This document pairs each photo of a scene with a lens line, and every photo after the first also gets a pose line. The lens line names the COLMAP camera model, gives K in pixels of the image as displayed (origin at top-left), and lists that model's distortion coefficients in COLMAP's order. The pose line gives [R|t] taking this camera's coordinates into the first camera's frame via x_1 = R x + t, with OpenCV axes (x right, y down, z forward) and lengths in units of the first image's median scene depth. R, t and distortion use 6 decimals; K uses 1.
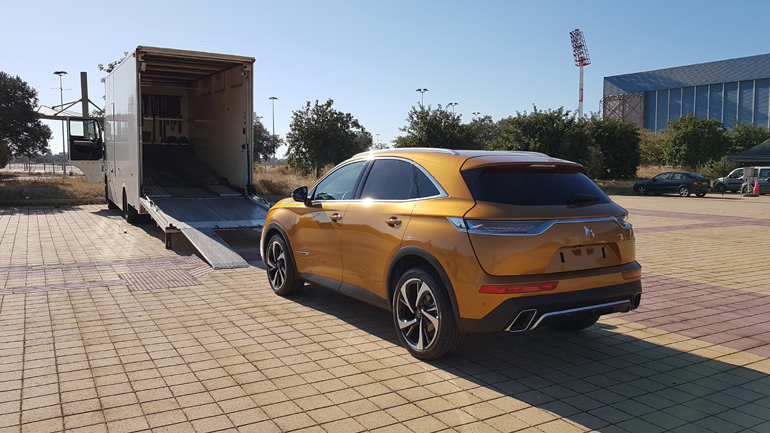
lens RADIAL K [[631.2, 0, 385.0], [0, 631.2, 216.5], [0, 0, 1]] dist [-0.059066, 0.002434]
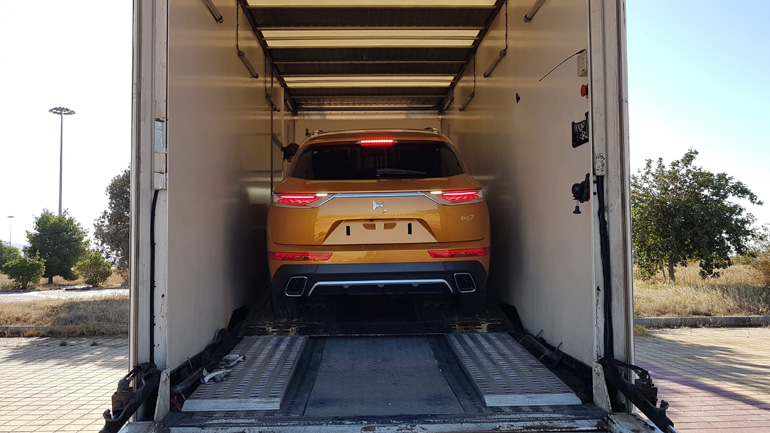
lens RADIAL K [[631.2, 0, 385.0], [0, 631.2, 216.5], [0, 0, 1]] dist [-0.059066, 0.002434]
pose [[0.896405, -0.045745, -0.440868, -0.089071], [-0.022922, 0.988544, -0.149181, -0.030229], [0.442642, 0.143832, 0.885088, 0.359497]]
